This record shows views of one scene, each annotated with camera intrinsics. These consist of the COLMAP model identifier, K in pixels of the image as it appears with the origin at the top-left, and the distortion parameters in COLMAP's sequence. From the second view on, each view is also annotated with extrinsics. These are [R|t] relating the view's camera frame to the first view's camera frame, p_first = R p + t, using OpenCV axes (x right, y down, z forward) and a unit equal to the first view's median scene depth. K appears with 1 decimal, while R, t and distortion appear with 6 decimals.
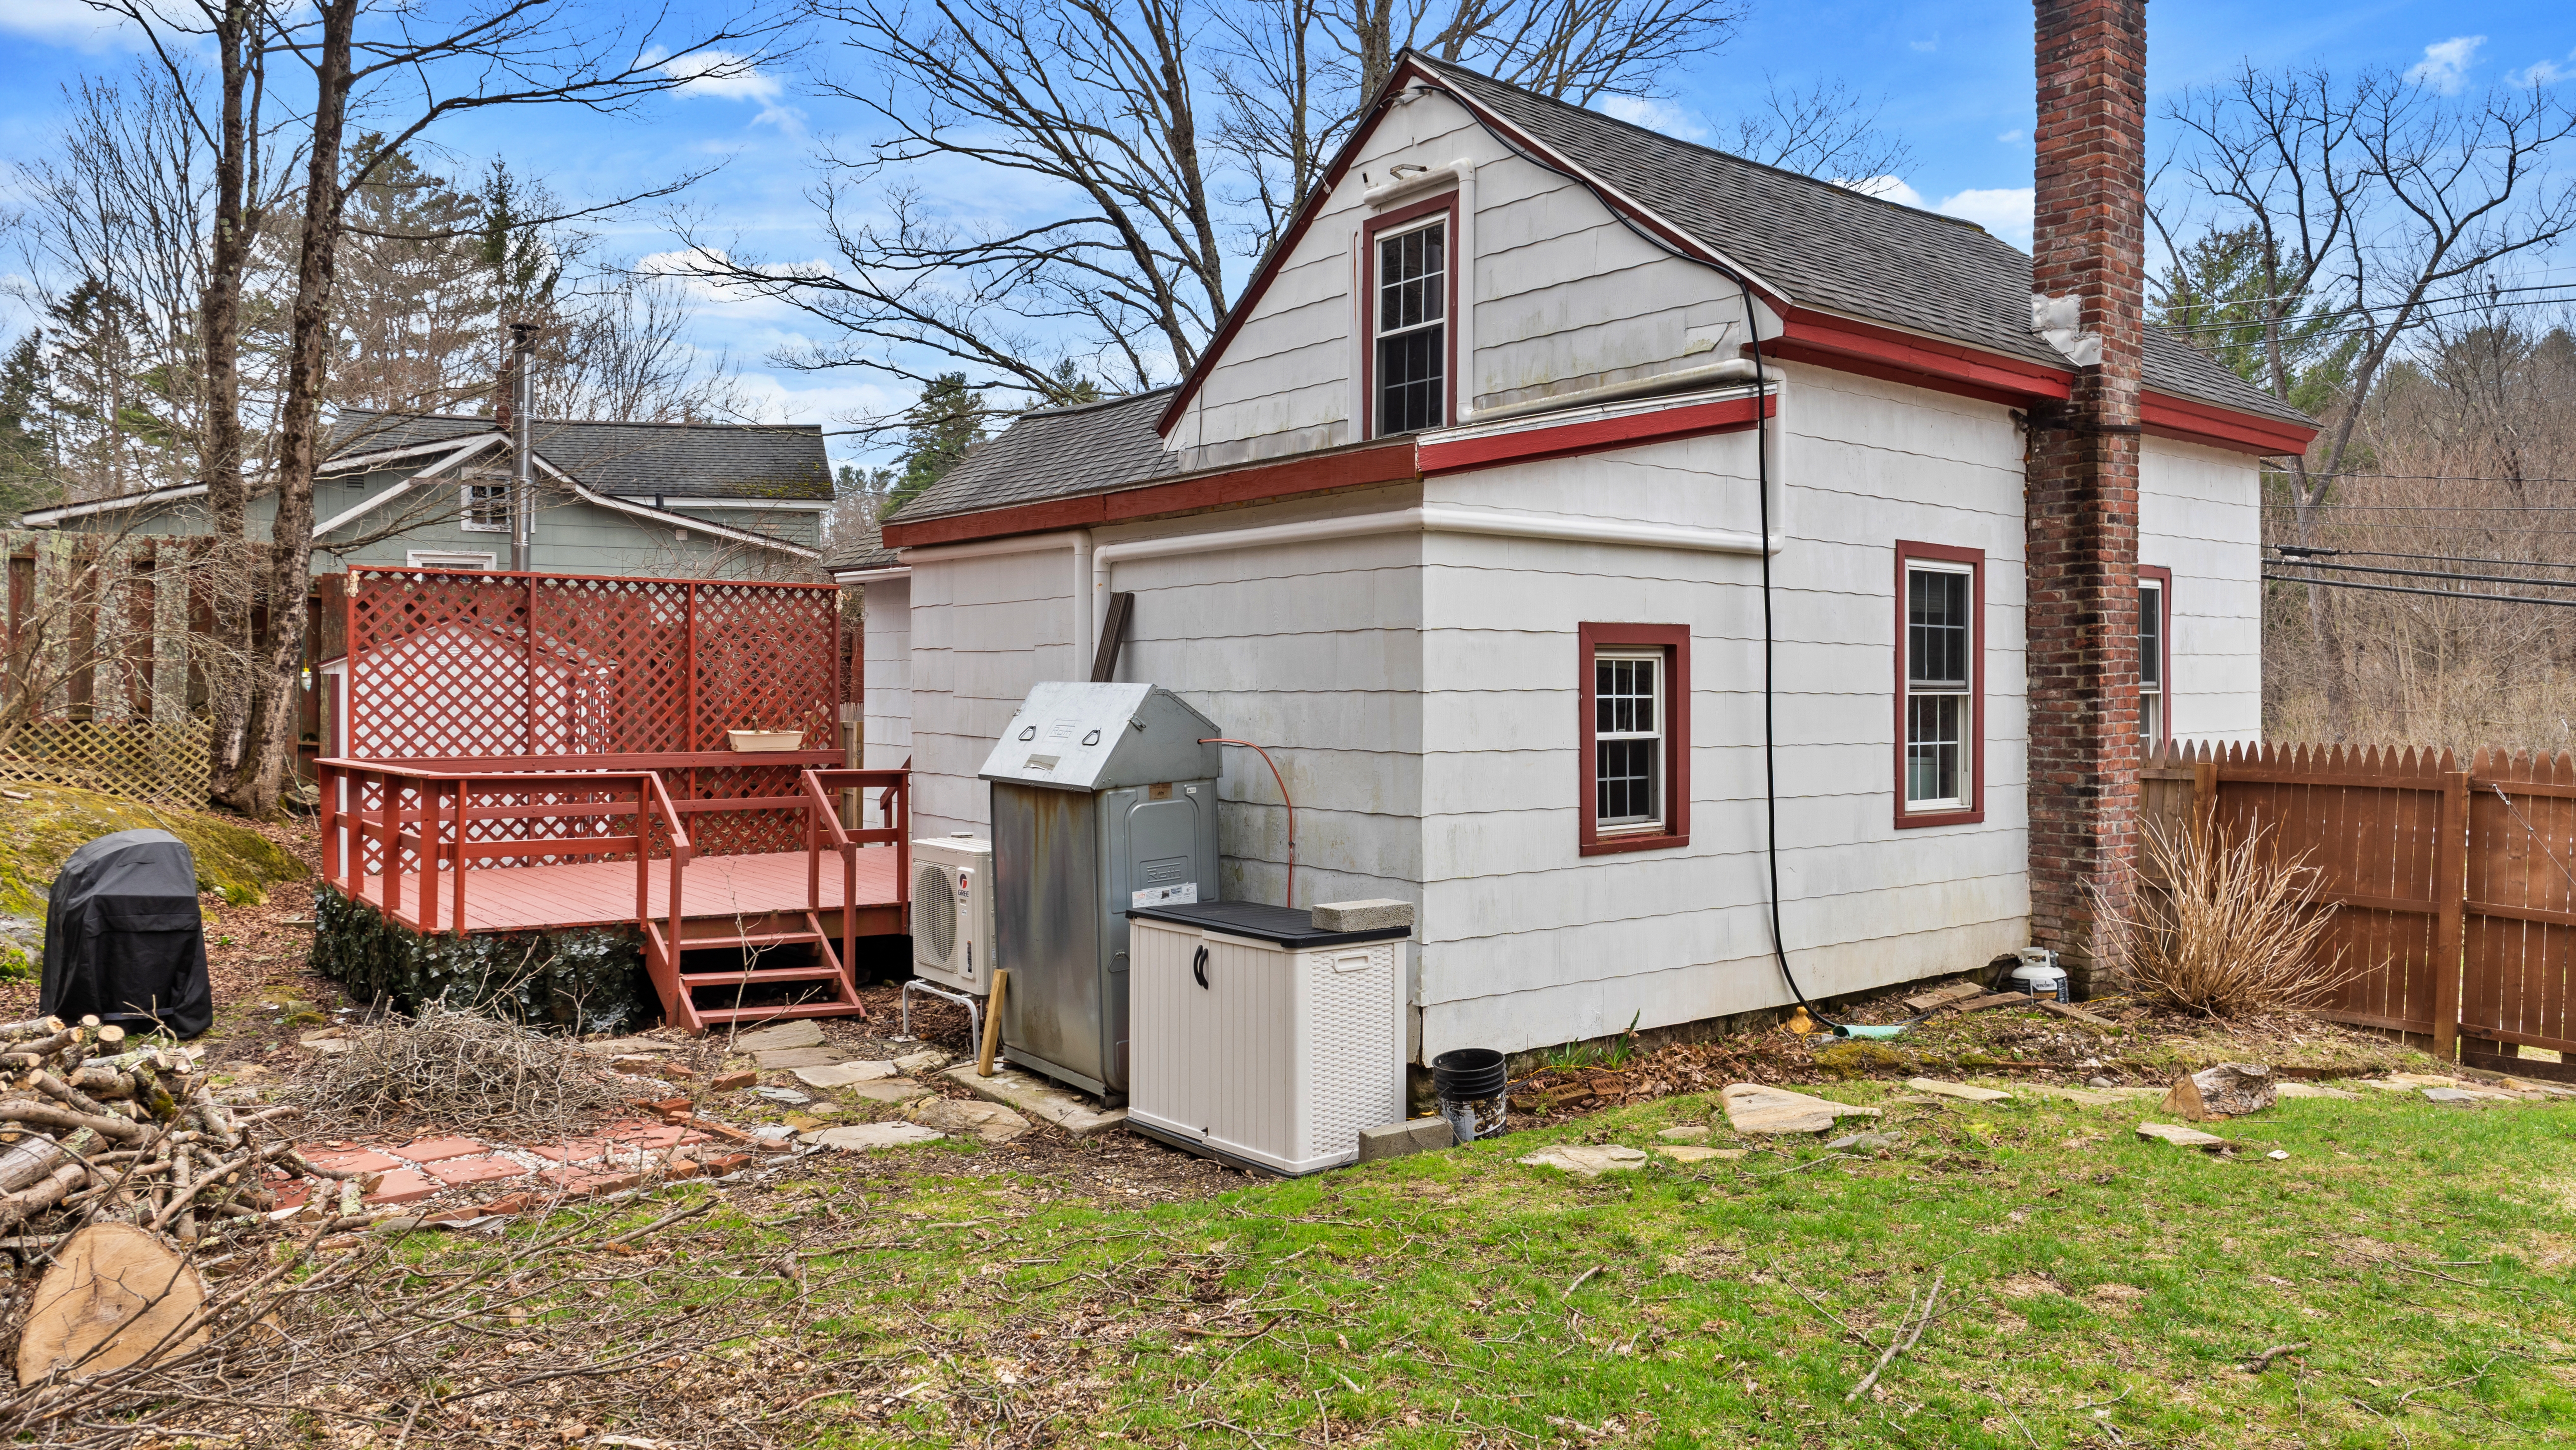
lens RADIAL K [[1785.5, 0, 1297.3], [0, 1785.5, 698.0], [0, 0, 1]] dist [-0.000363, -0.000075]
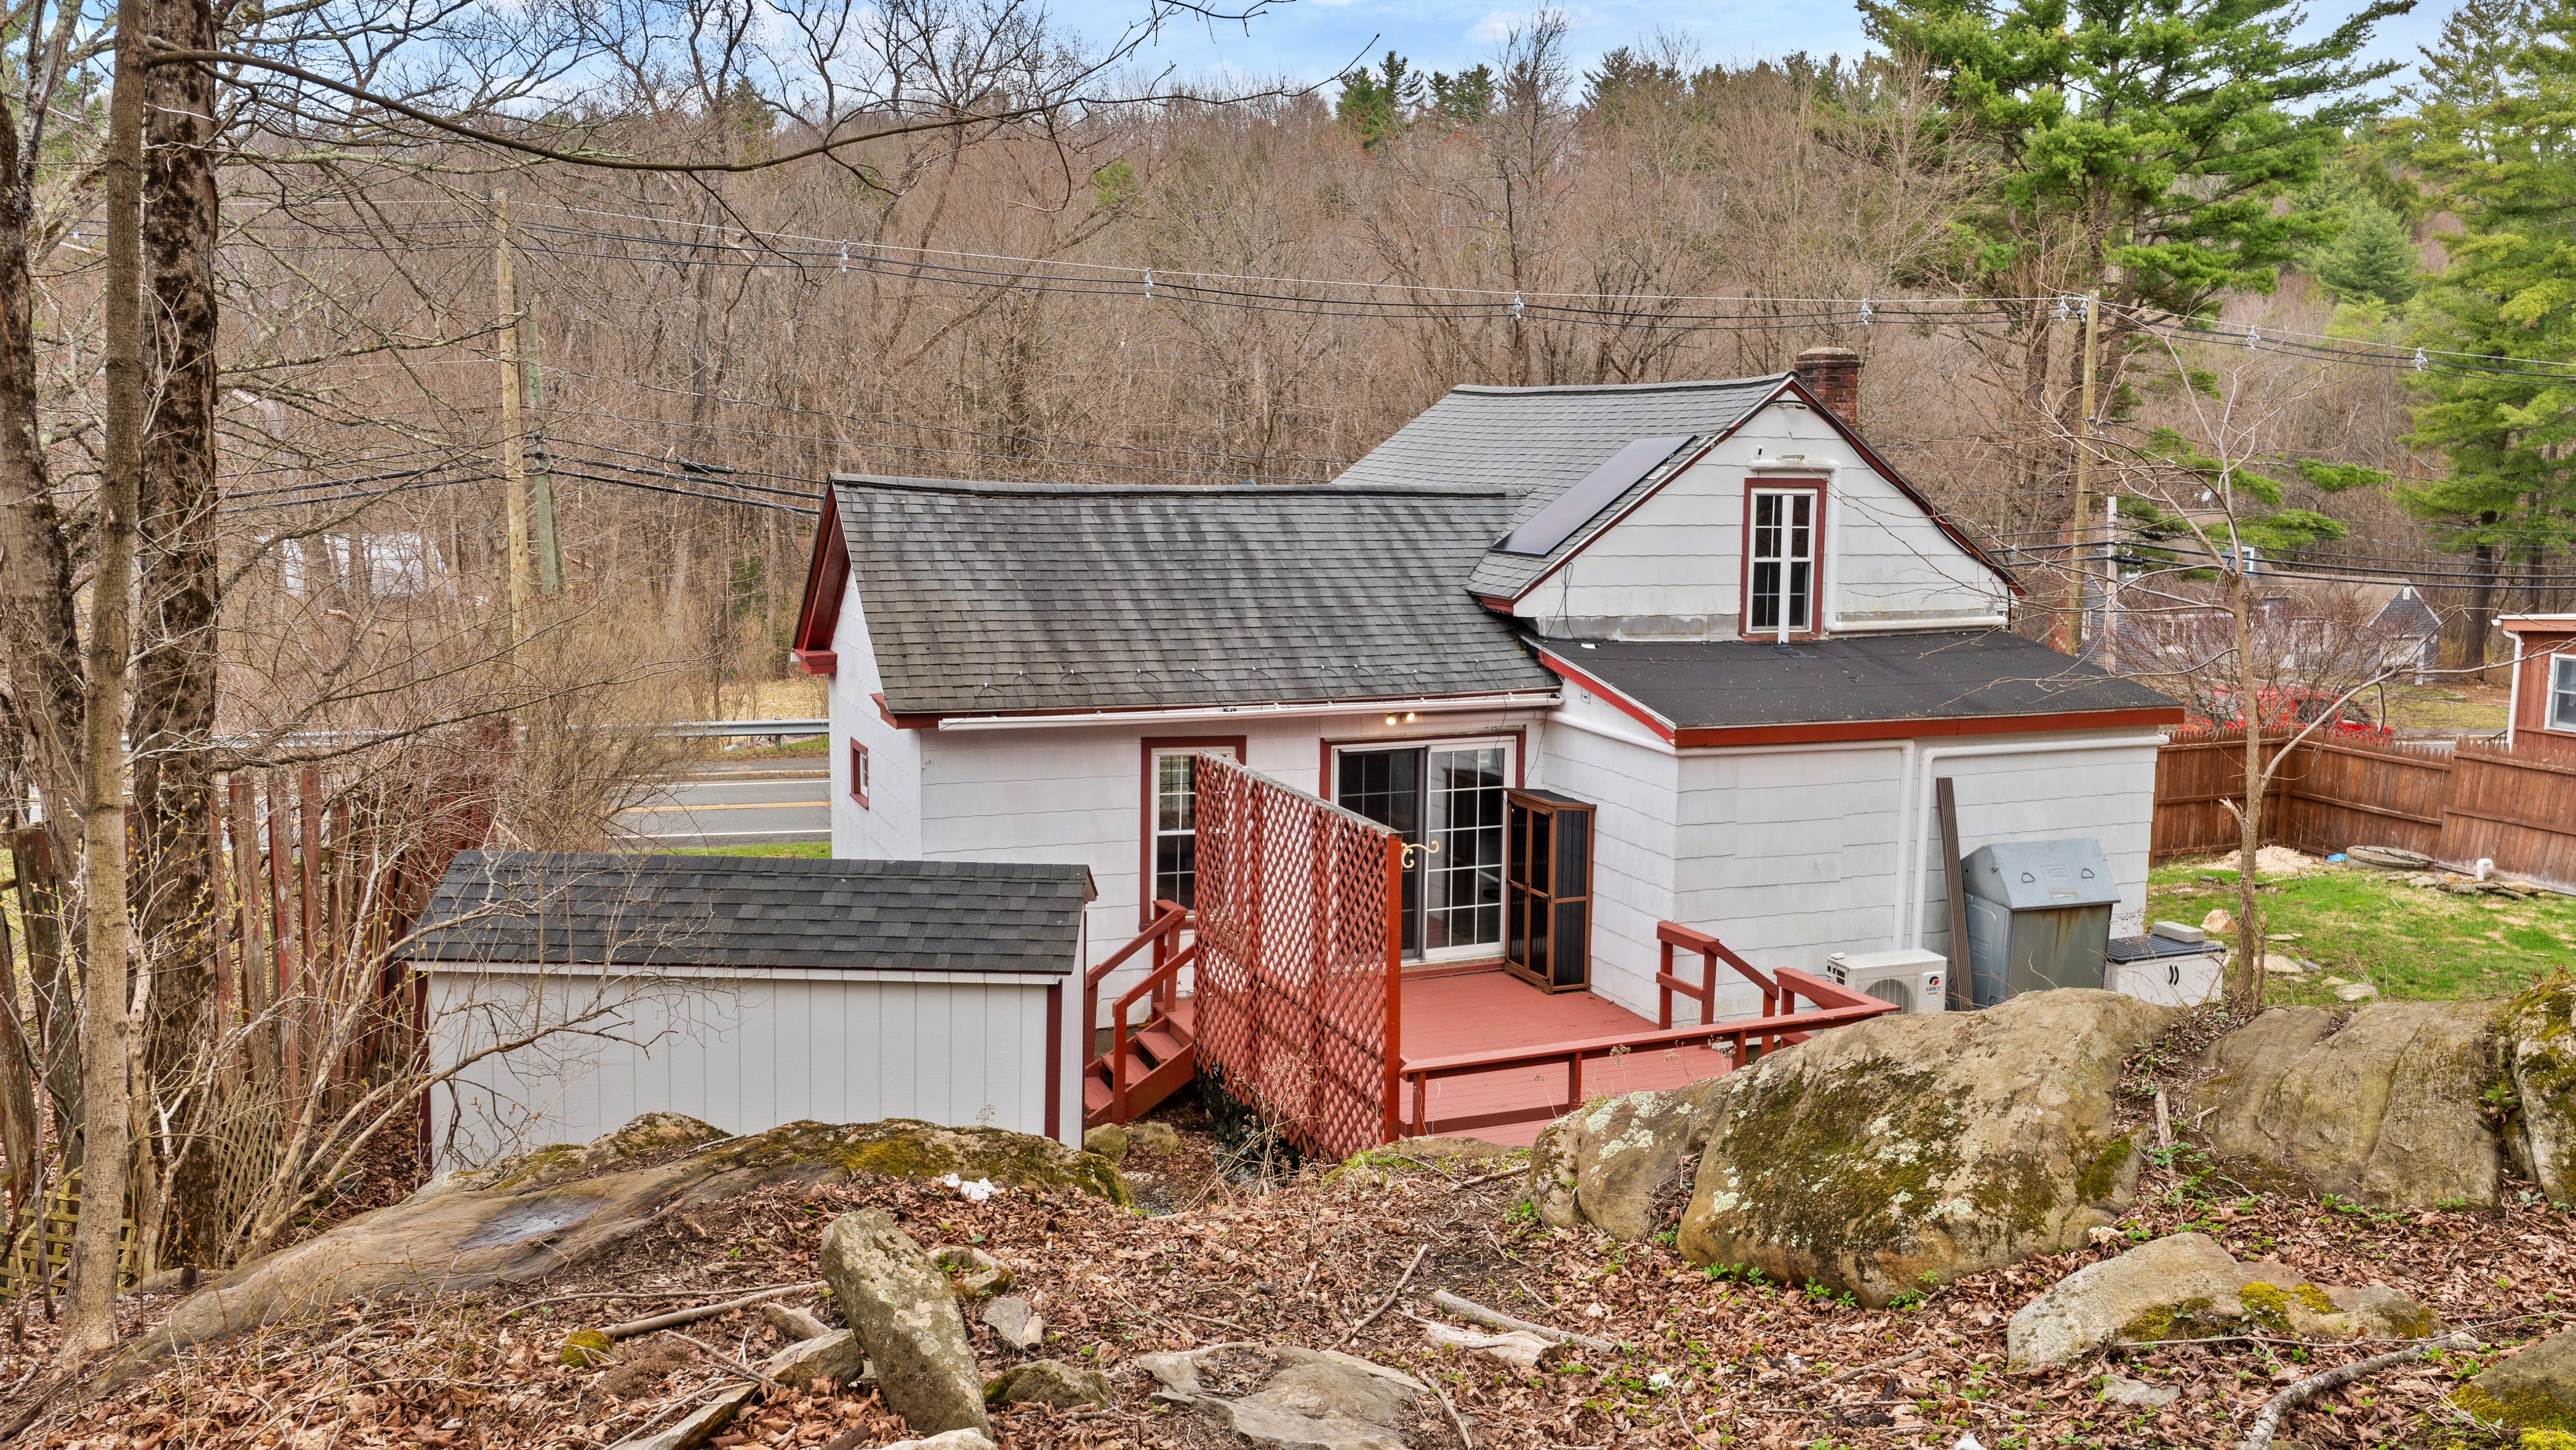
lens RADIAL K [[2114.9, 0, 1300.5], [0, 2114.9, 733.9], [0, 0, 1]] dist [0.013062, -0.011568]
pose [[0.229658, -0.135794, 0.963752, -1.830226], [-0.011753, 0.989760, 0.142259, -0.321666], [-0.973200, -0.043998, 0.225710, 1.019767]]
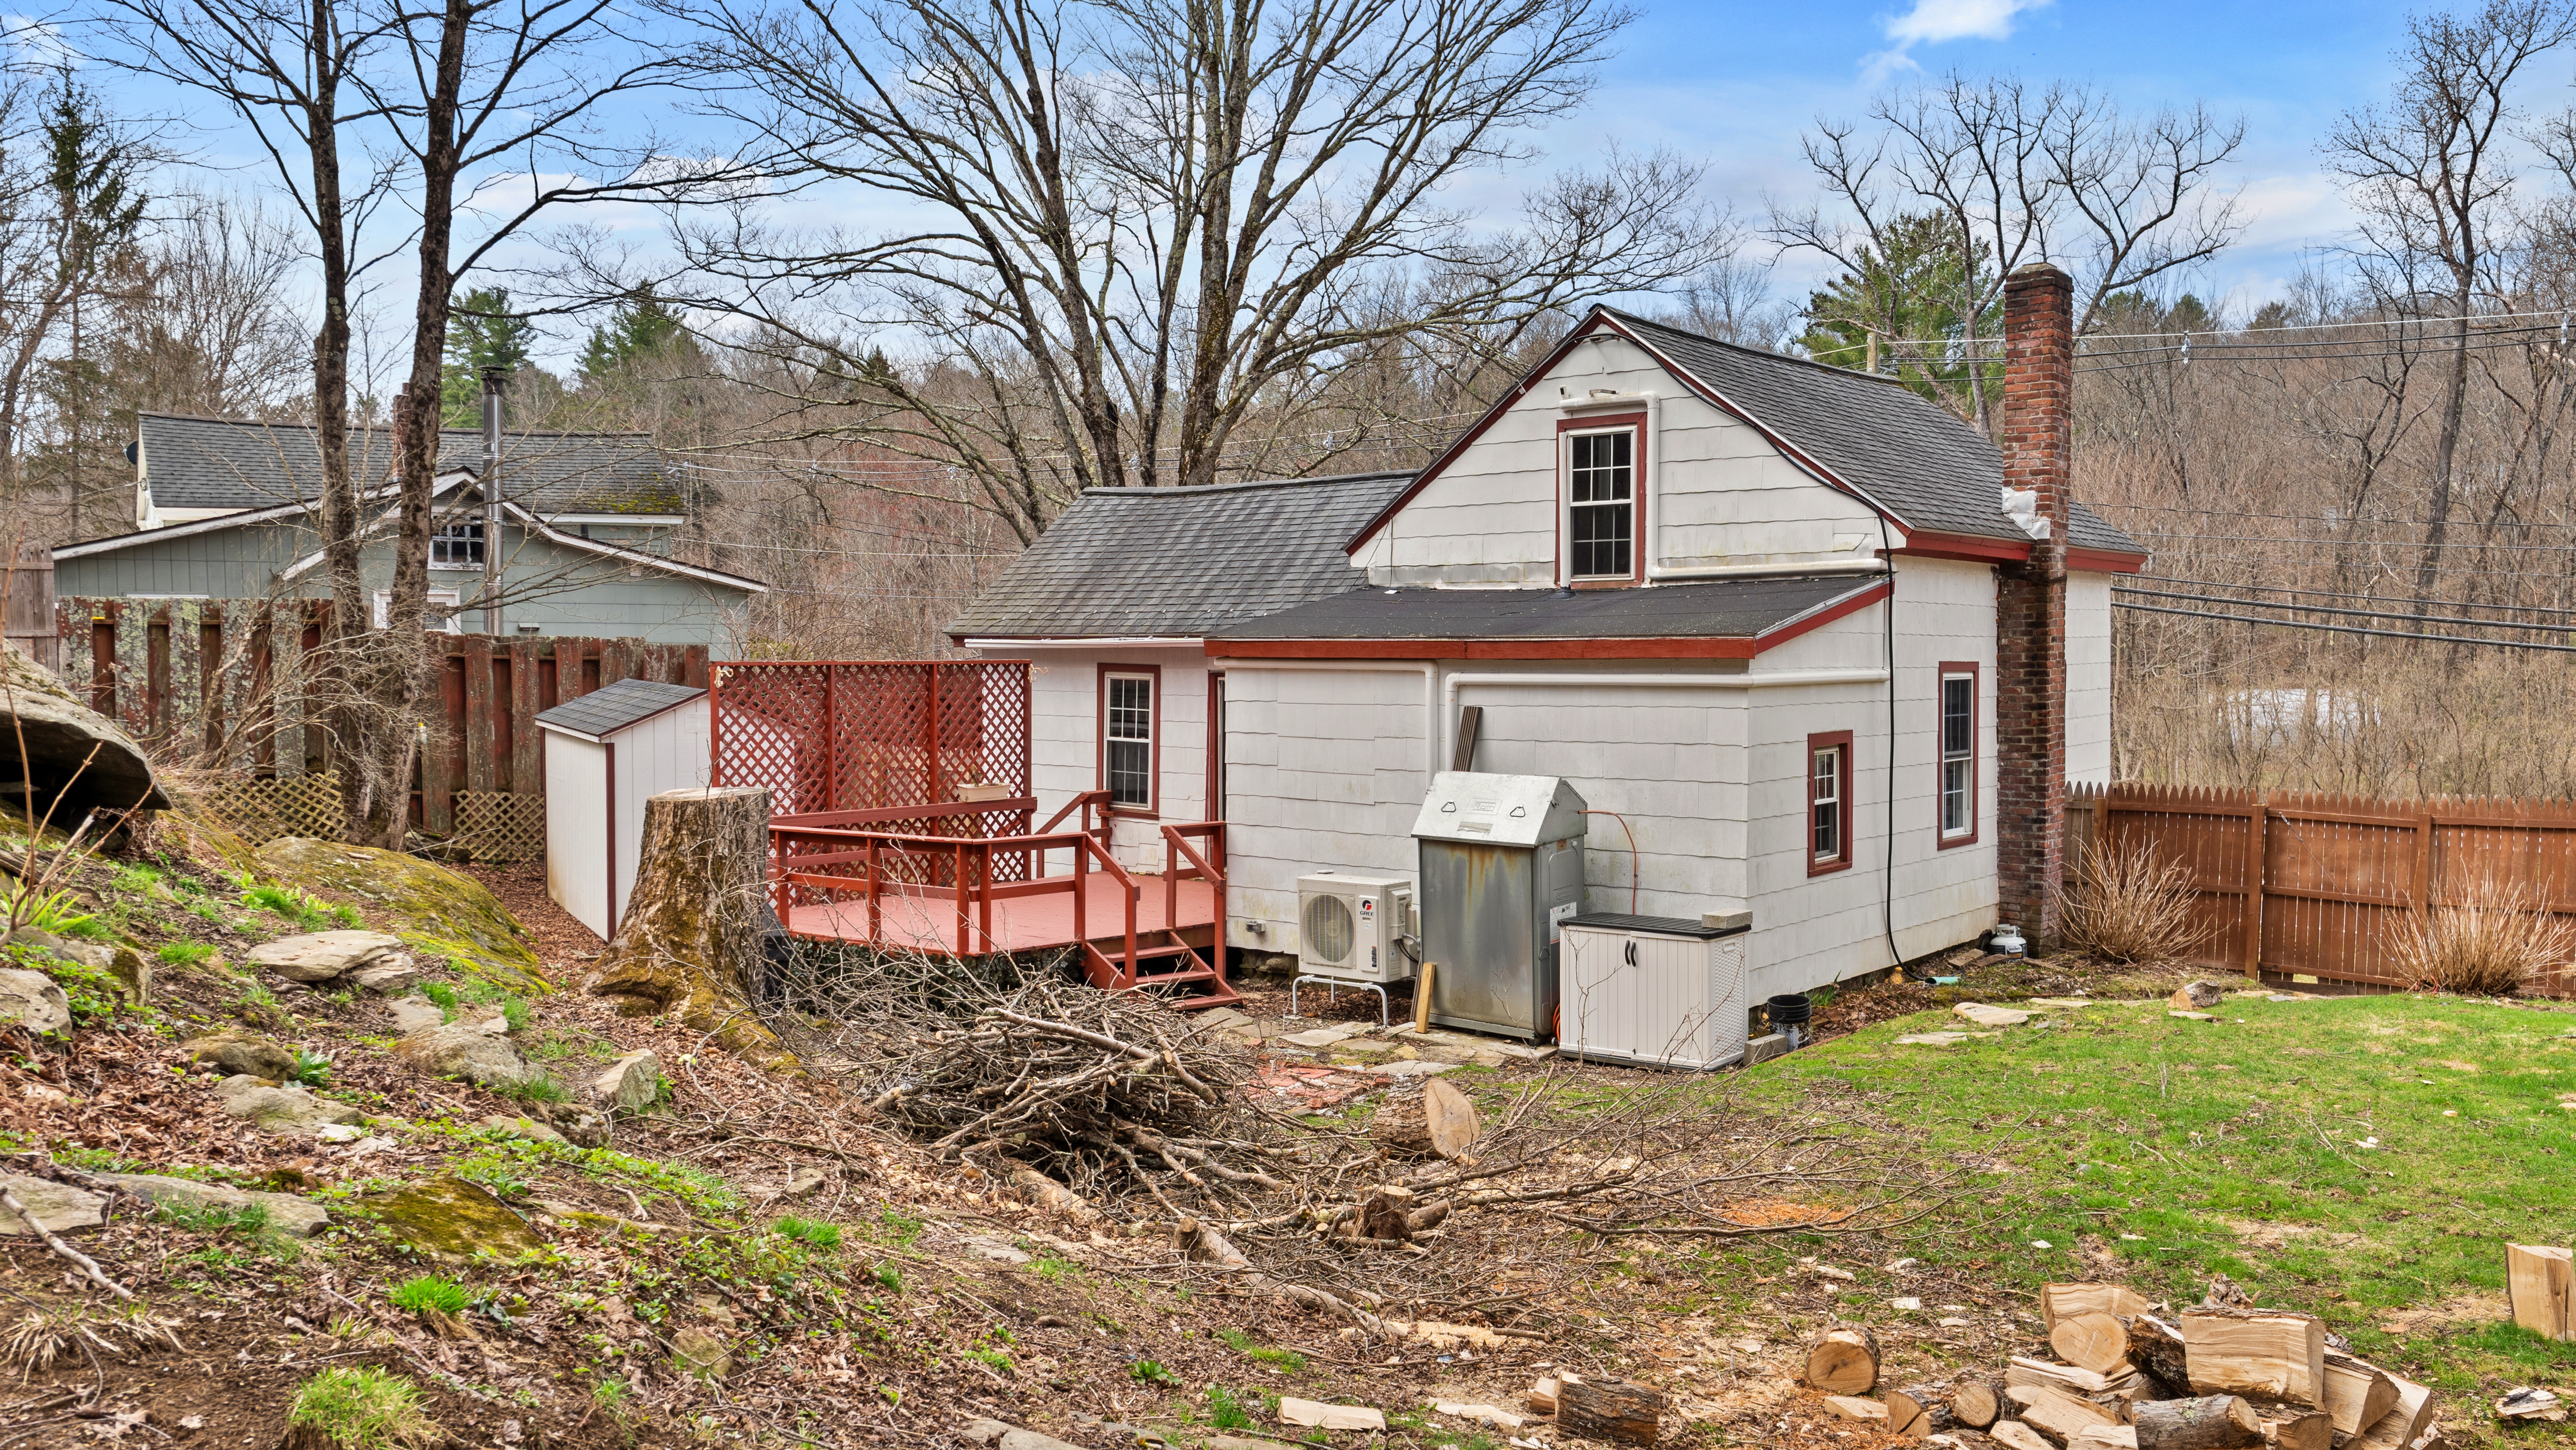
lens RADIAL K [[2114.9, 0, 1292.9], [0, 2114.9, 736.6], [0, 0, 1]] dist [0.013062, -0.011568]
pose [[0.974706, -0.016456, 0.222884, -0.567980], [0.007918, 0.999202, 0.039145, -0.093119], [-0.223350, -0.036390, 0.974059, -0.600534]]
